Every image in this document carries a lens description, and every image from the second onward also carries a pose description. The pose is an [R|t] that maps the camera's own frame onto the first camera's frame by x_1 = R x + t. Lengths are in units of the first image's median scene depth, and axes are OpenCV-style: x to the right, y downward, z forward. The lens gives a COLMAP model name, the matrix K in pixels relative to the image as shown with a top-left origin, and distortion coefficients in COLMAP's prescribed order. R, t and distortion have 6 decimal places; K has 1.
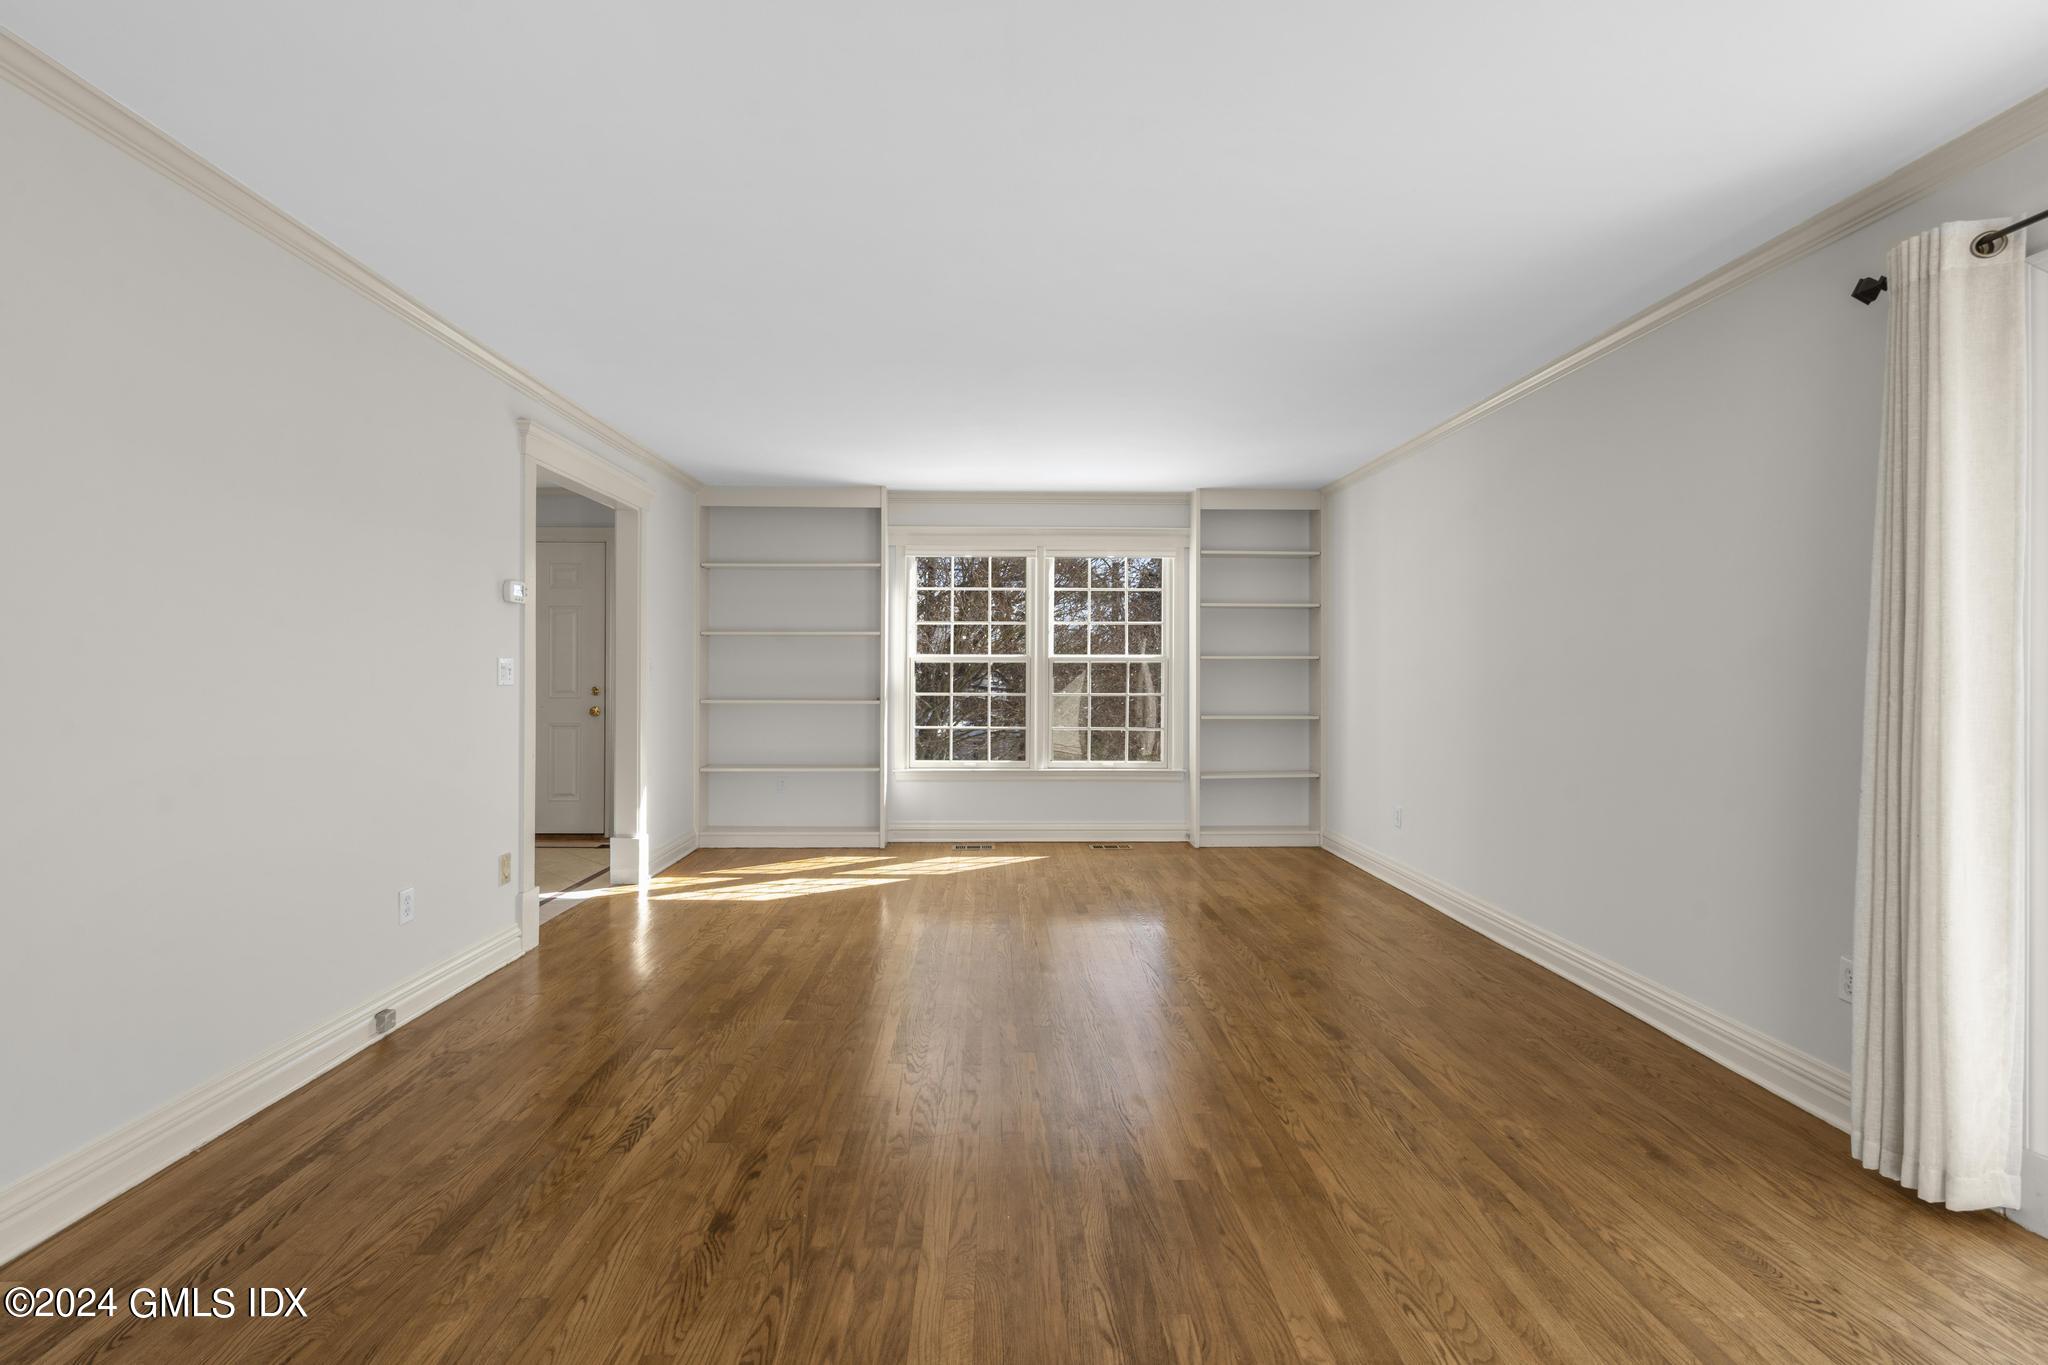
lens RADIAL K [[929.5, 0, 1022.6], [0, 929.5, 677.2], [0, 0, 1]] dist [-0.003276, 0.000153]
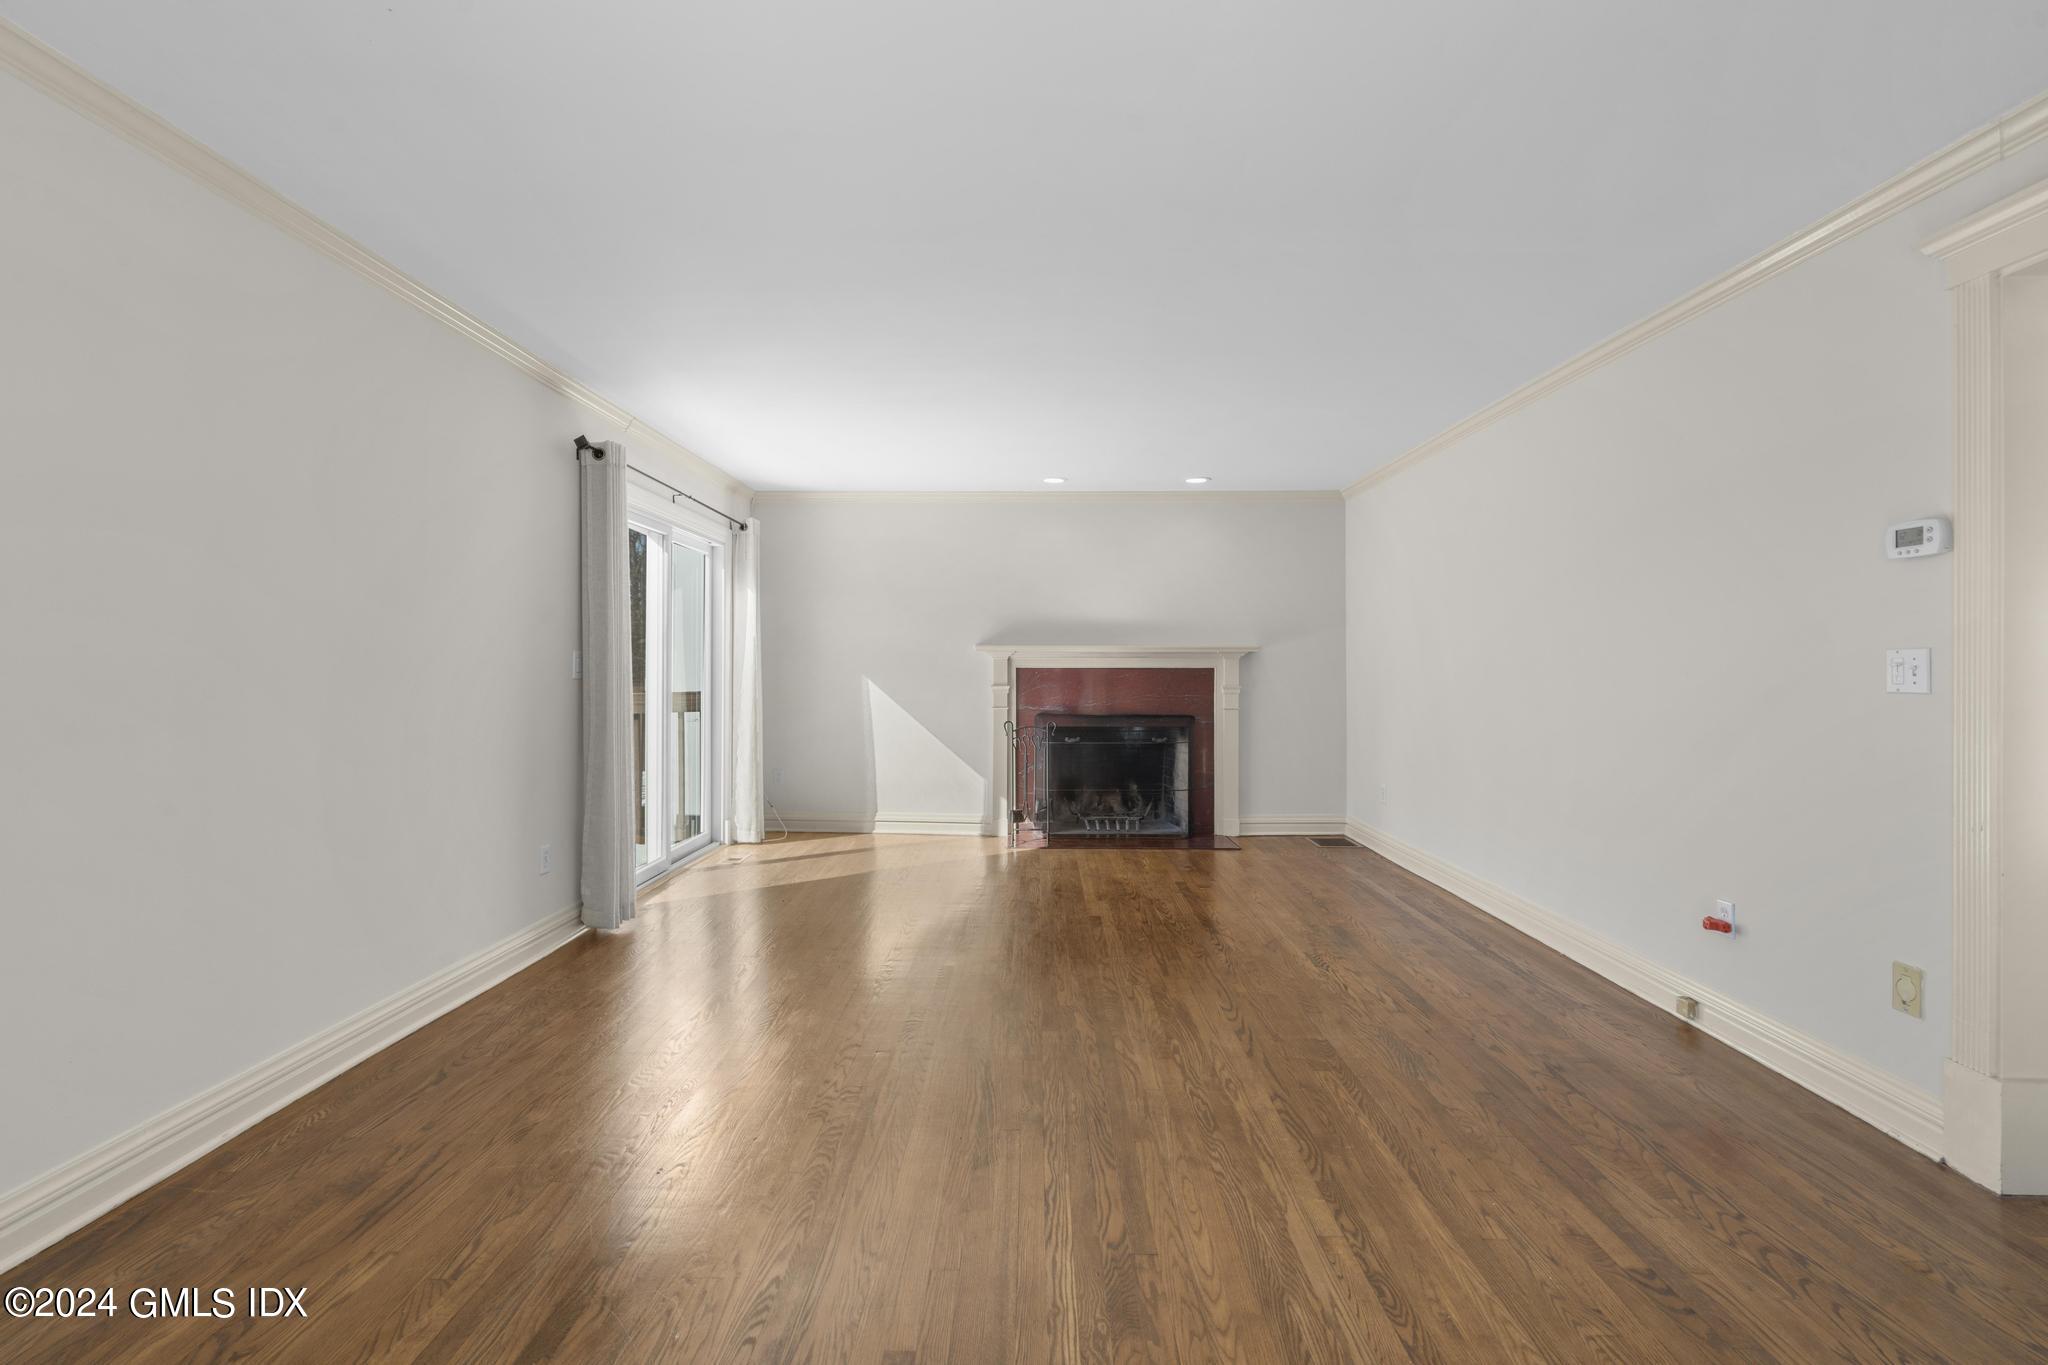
lens RADIAL K [[929.5, 0, 1029.3], [0, 929.5, 674.7], [0, 0, 1]] dist [-0.003276, 0.000153]
pose [[-0.999172, -0.006436, 0.040169, 0.006672], [-0.005878, 0.999885, 0.014007, -0.011243], [-0.040255, 0.013759, -0.999095, 2.225277]]
